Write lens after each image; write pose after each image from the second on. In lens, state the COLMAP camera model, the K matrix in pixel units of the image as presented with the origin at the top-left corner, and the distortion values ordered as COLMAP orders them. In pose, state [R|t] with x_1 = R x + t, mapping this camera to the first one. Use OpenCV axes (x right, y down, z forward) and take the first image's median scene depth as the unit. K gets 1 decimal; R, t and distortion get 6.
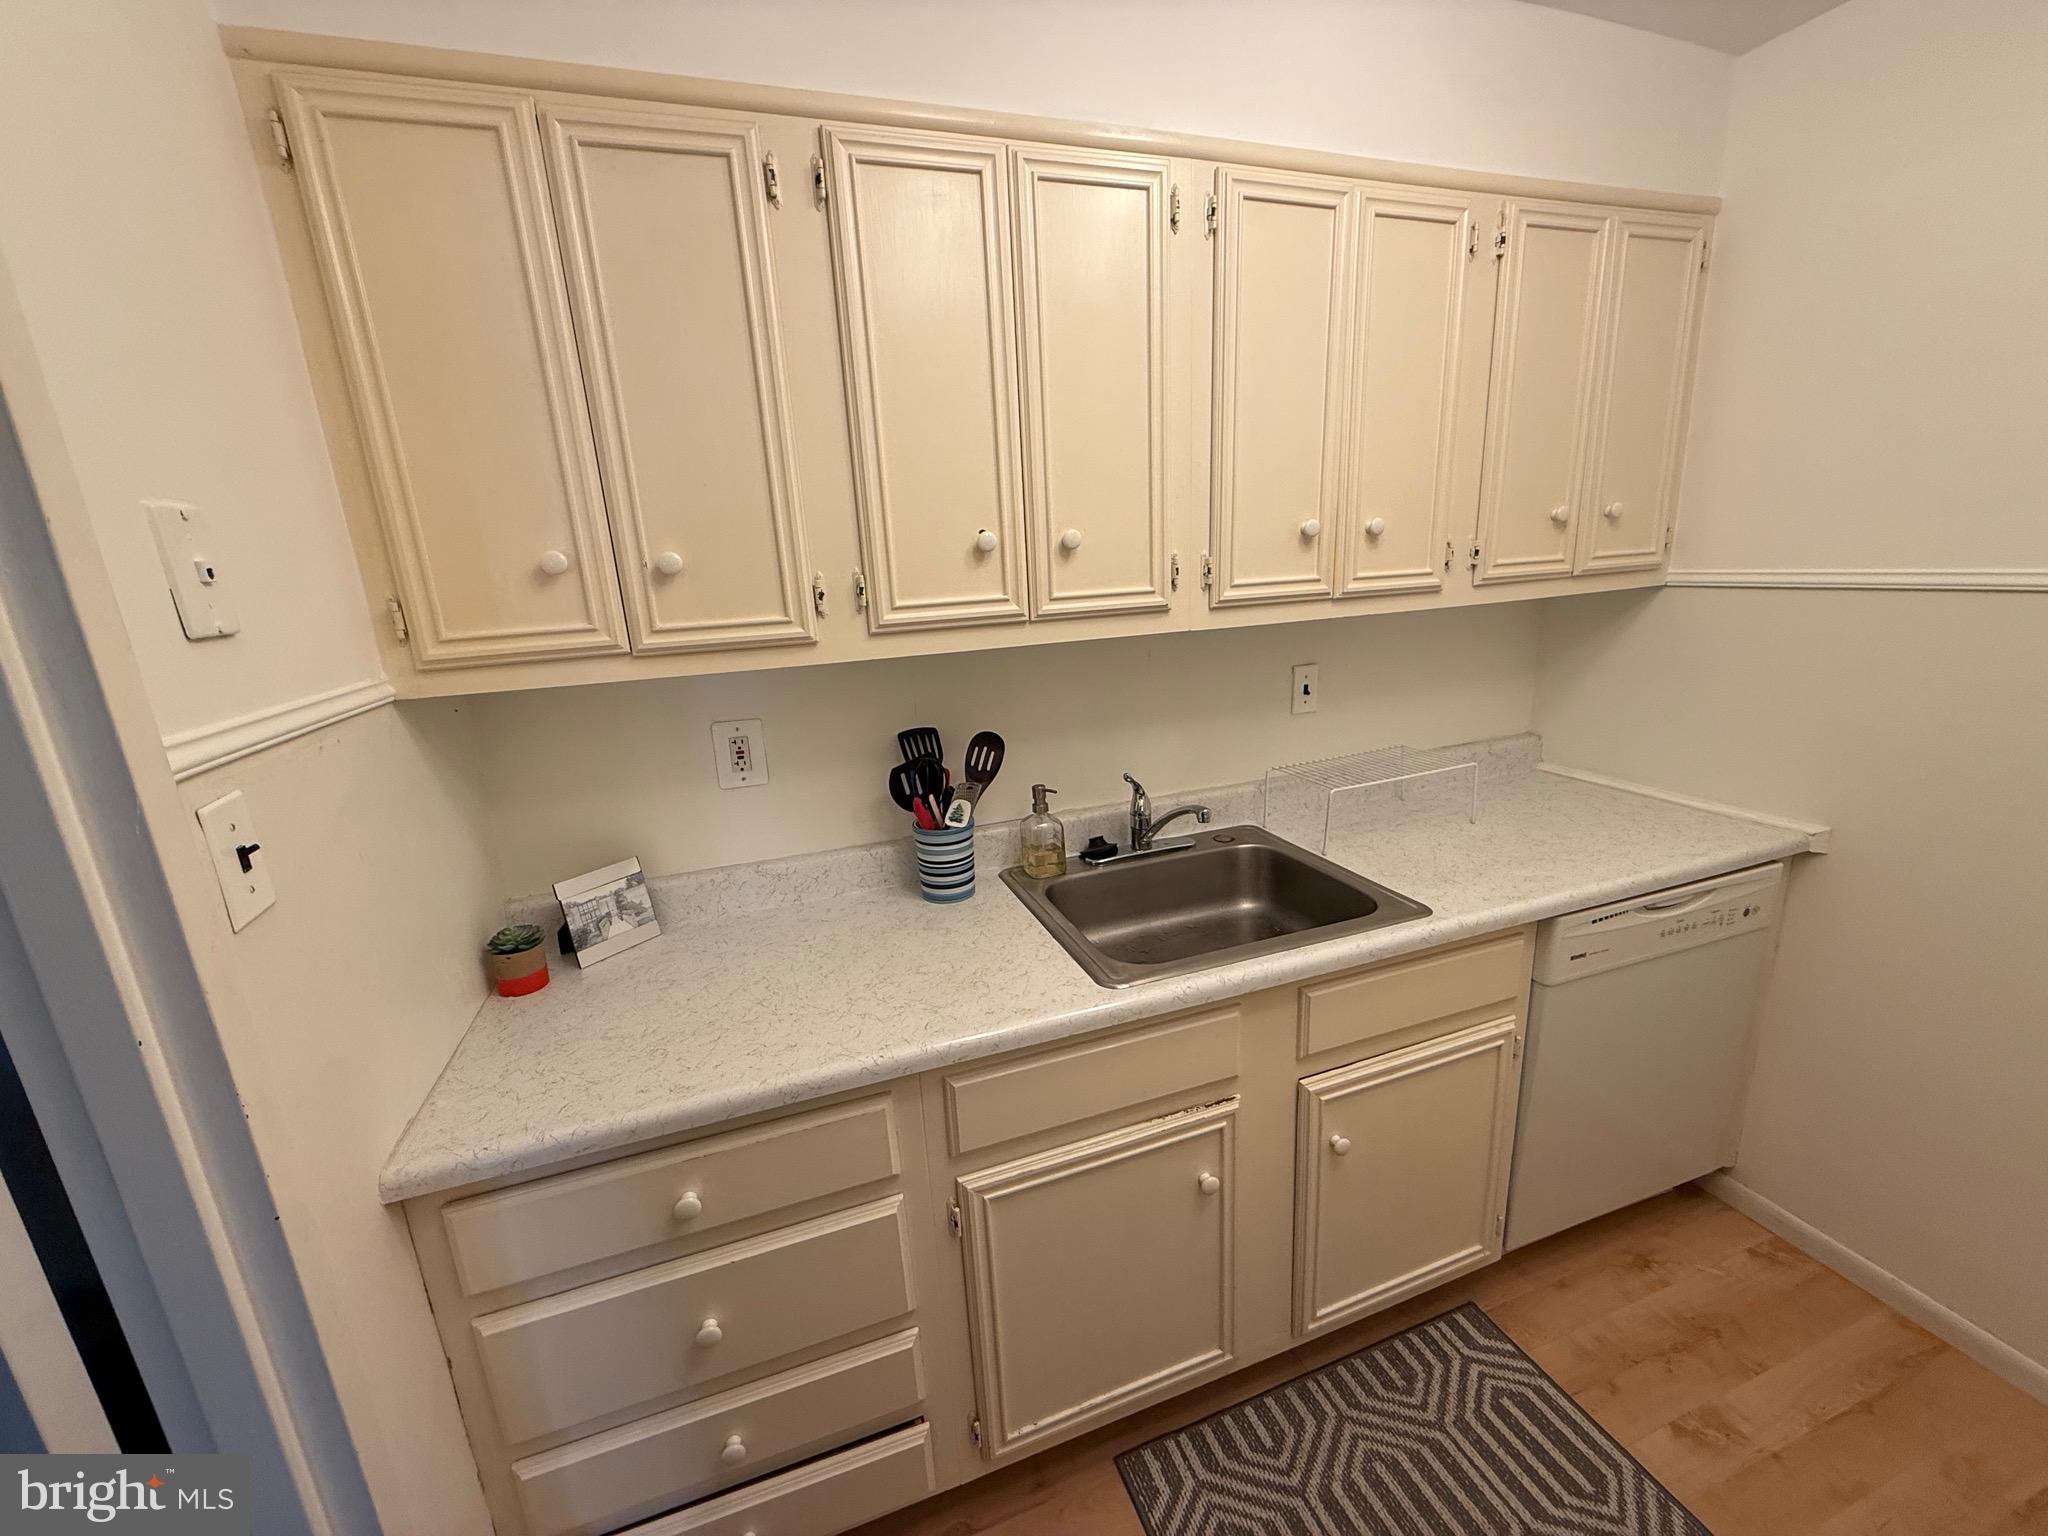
lens RADIAL K [[814.6, 0, 1022.1], [0, 814.6, 764.8], [0, 0, 1]] dist [0.000783, -0.000015]
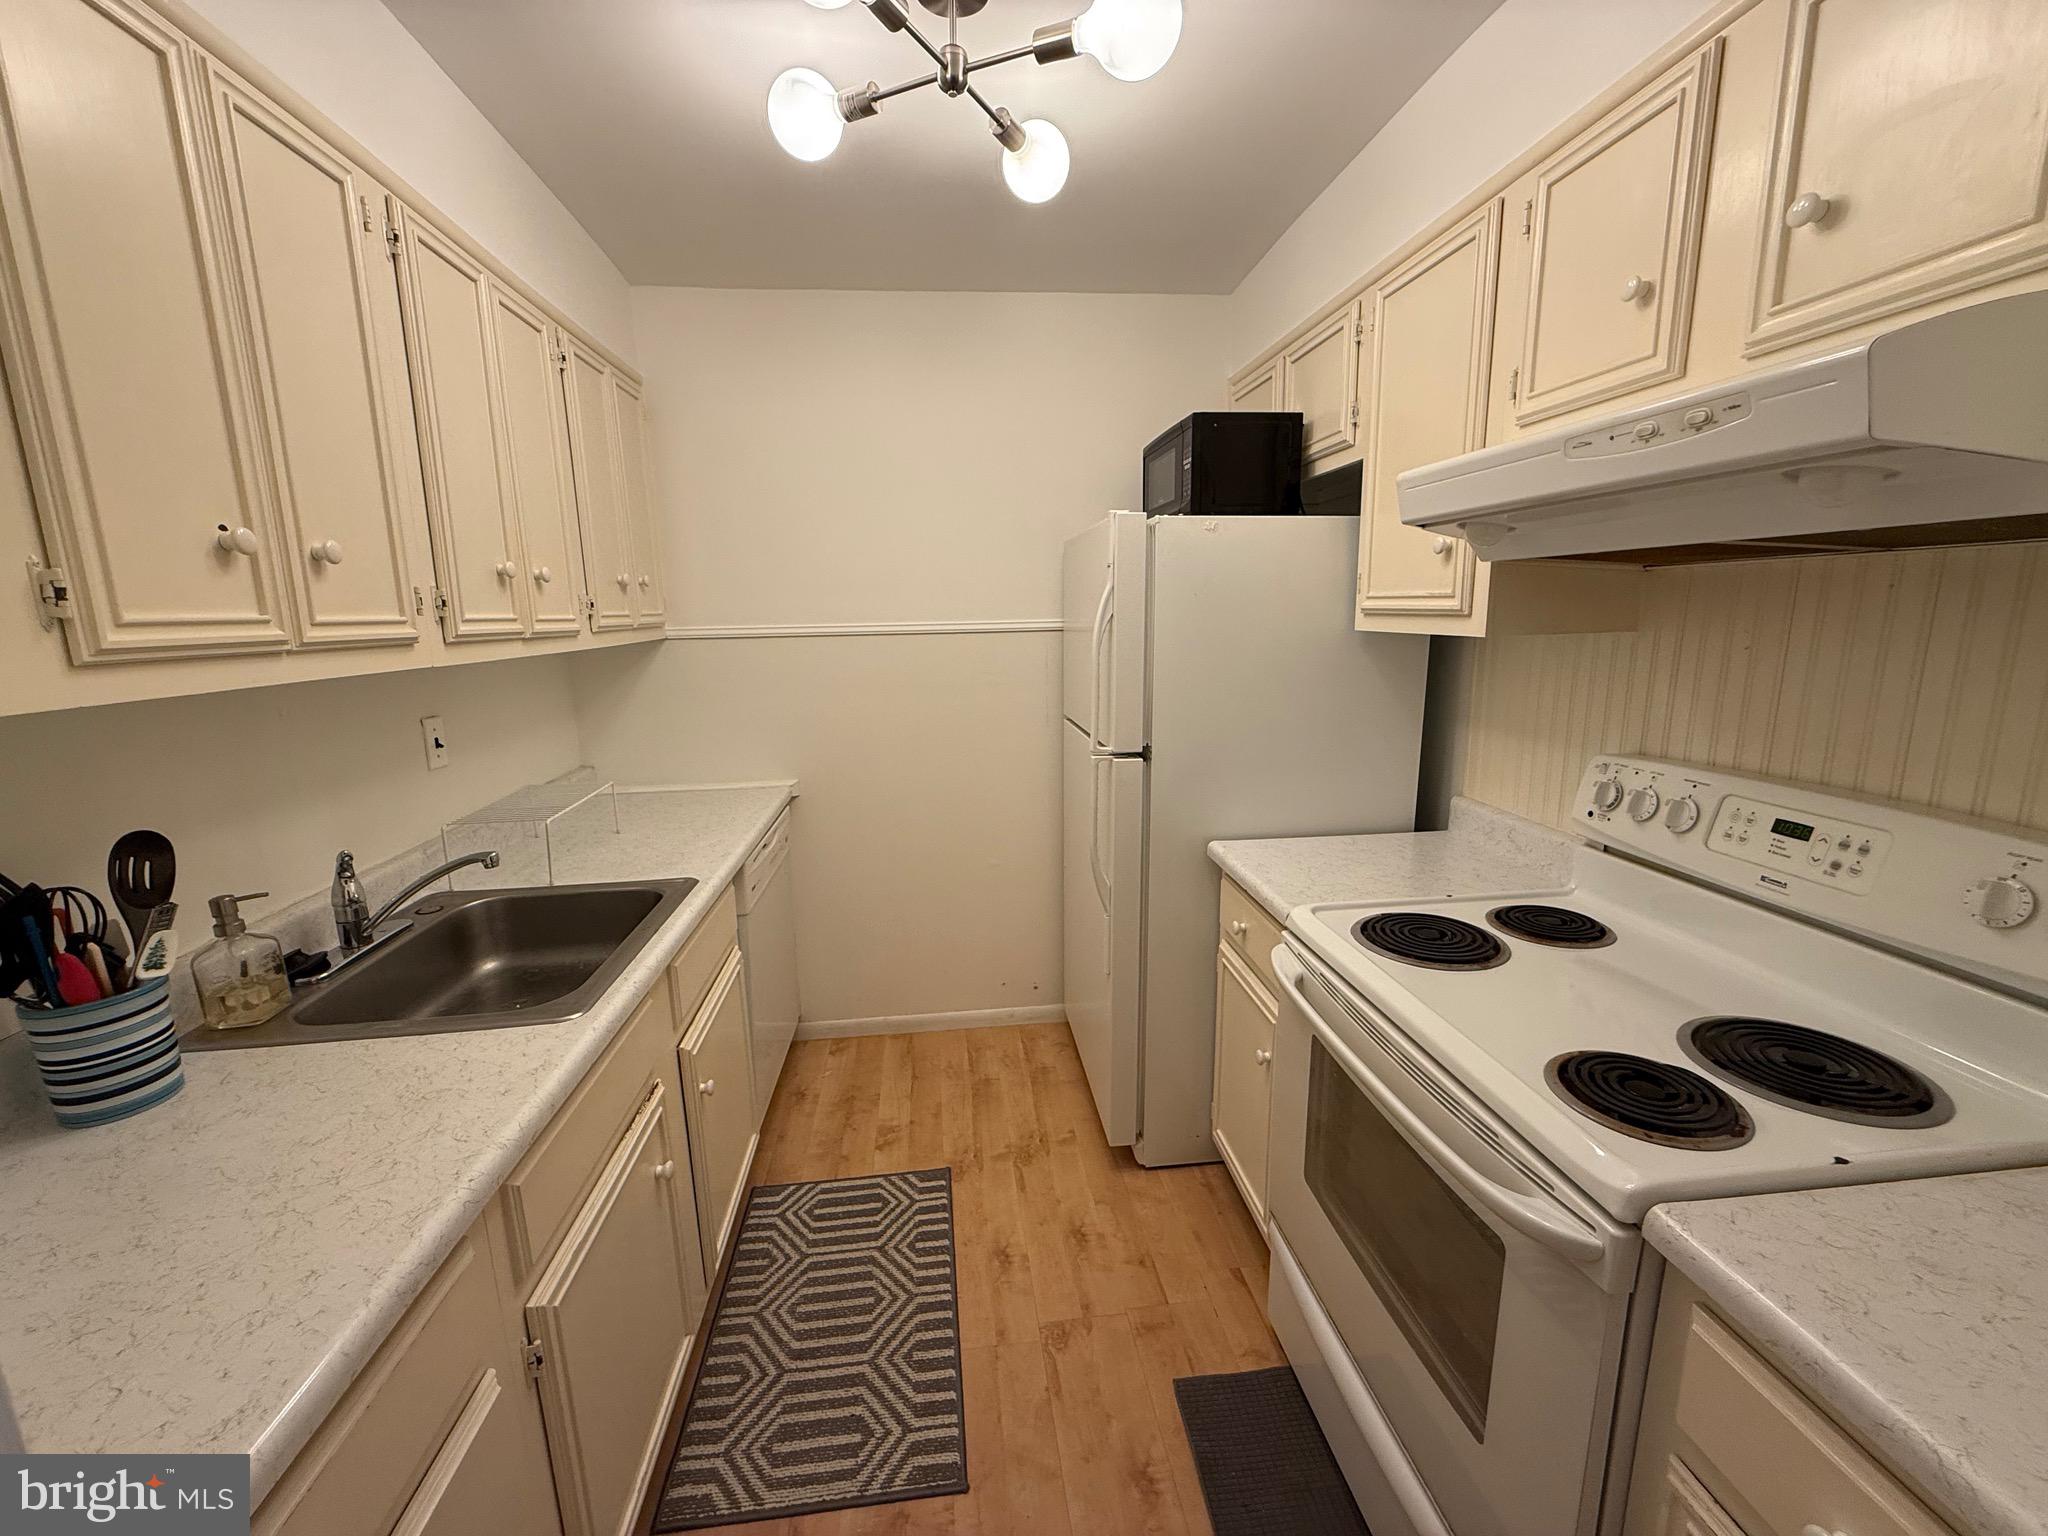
lens RADIAL K [[814.6, 0, 1014.7], [0, 814.6, 763.0], [0, 0, 1]] dist [0.000783, -0.000015]
pose [[0.229456, -0.132337, 0.964281, -0.552074], [0.248378, 0.965874, 0.073453, 0.036515], [-0.941094, 0.222652, 0.254495, 0.172753]]
